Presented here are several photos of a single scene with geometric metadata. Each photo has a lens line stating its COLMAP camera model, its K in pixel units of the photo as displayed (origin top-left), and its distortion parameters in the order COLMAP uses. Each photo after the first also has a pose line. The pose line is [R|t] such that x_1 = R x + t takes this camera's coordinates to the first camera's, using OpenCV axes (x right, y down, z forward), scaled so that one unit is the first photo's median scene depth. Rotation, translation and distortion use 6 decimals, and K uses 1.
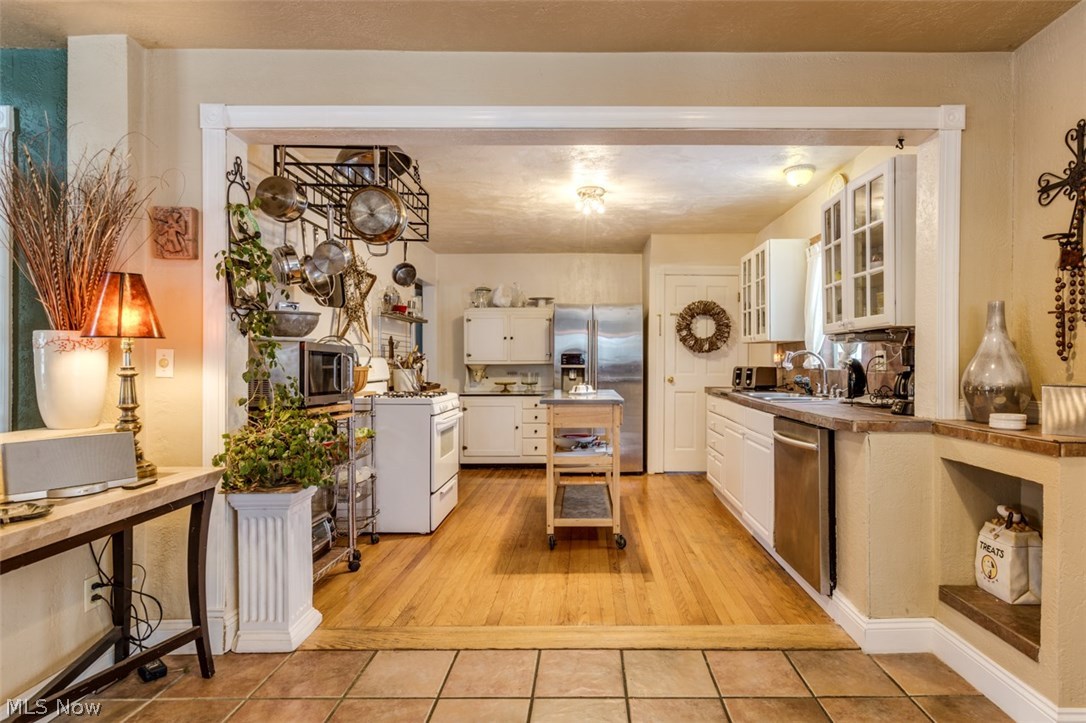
lens RADIAL K [[565.9, 0, 588.4], [0, 565.9, 366.5], [0, 0, 1]] dist [0.004384, 0.000833]
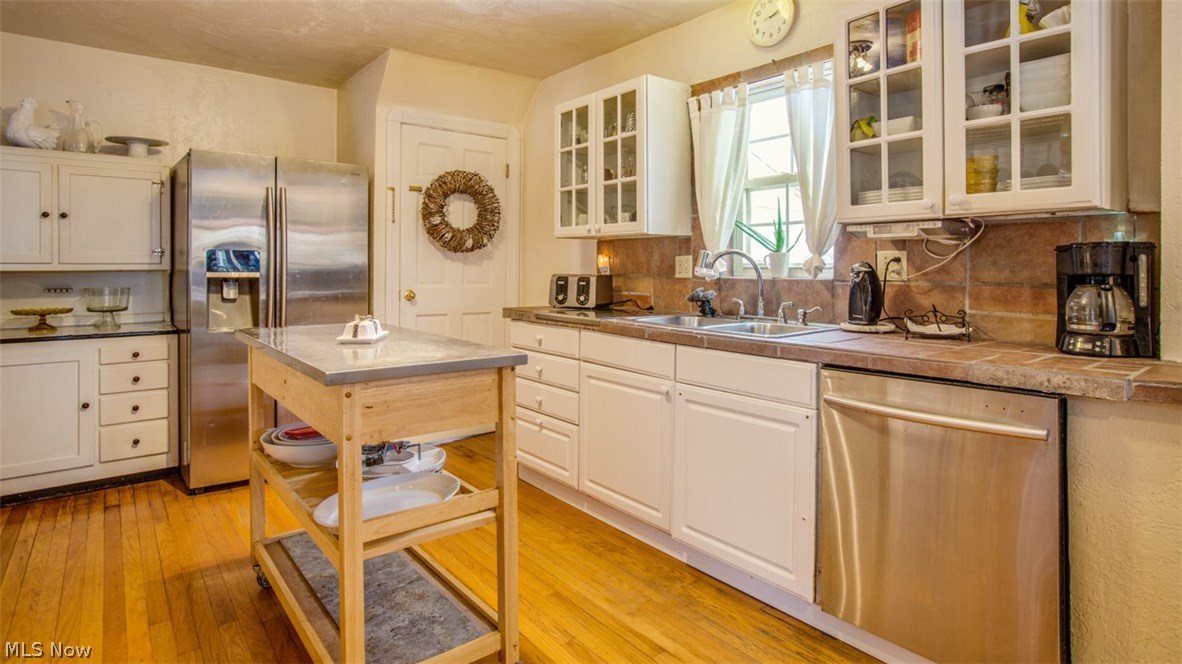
lens RADIAL K [[615.6, 0, 588.2], [0, 615.6, 272.9], [0, 0, 1]] dist [-0.014211, 0.003787]
pose [[0.786194, -0.004472, 0.617963, -0.139647], [0.002825, 0.999989, 0.003643, -0.003763], [-0.617973, -0.001119, 0.786198, 0.434889]]
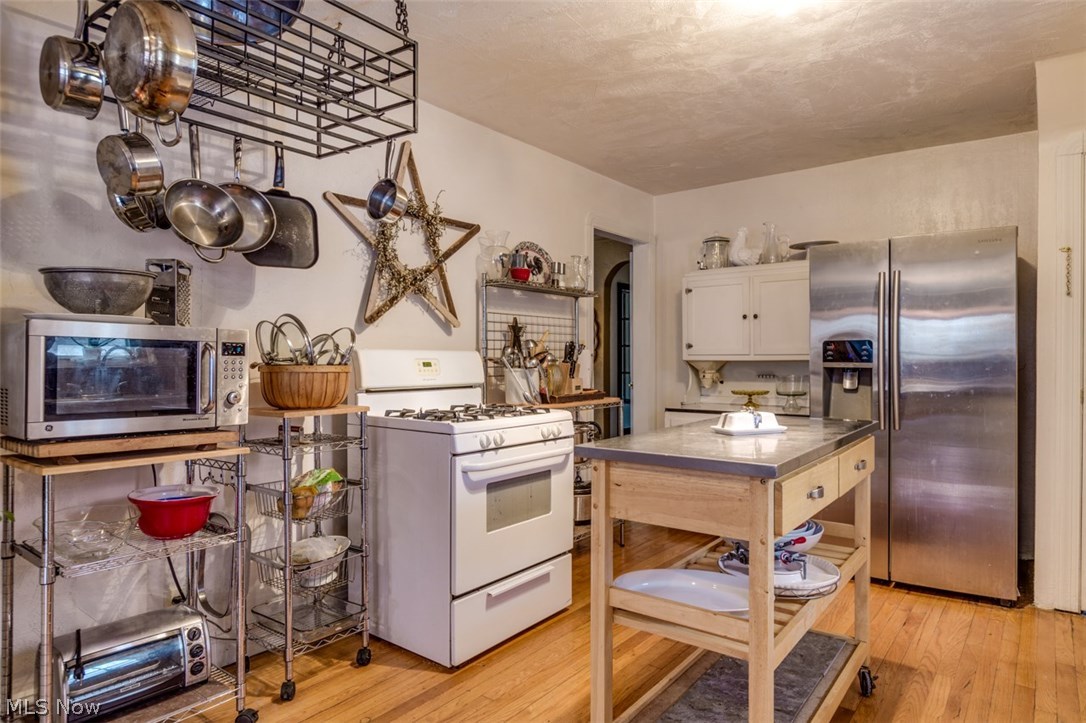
lens RADIAL K [[645.2, 0, 537.0], [0, 645.2, 357.2], [0, 0, 1]] dist [-0.014332, 0.000914]
pose [[0.781195, -0.002420, -0.624283, 0.138170], [-0.002334, 0.999974, -0.006796, -0.003166], [0.624283, 0.006766, 0.781169, 0.440837]]
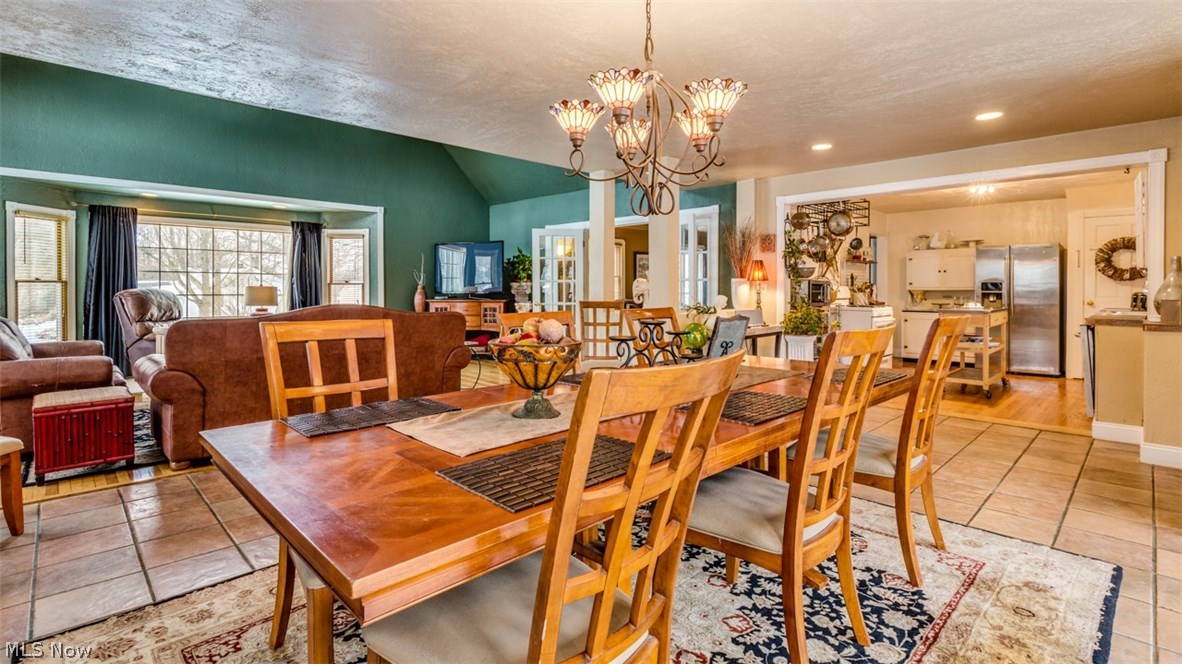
lens RADIAL K [[549.4, 0, 590.4], [0, 549.4, 287.3], [0, 0, 1]] dist [-0.005510, -0.000605]
pose [[0.694014, -0.000243, -0.719962, 0.299066], [-0.007161, 0.999948, -0.007241, 0.006380], [0.719926, 0.010181, 0.693976, -0.725285]]
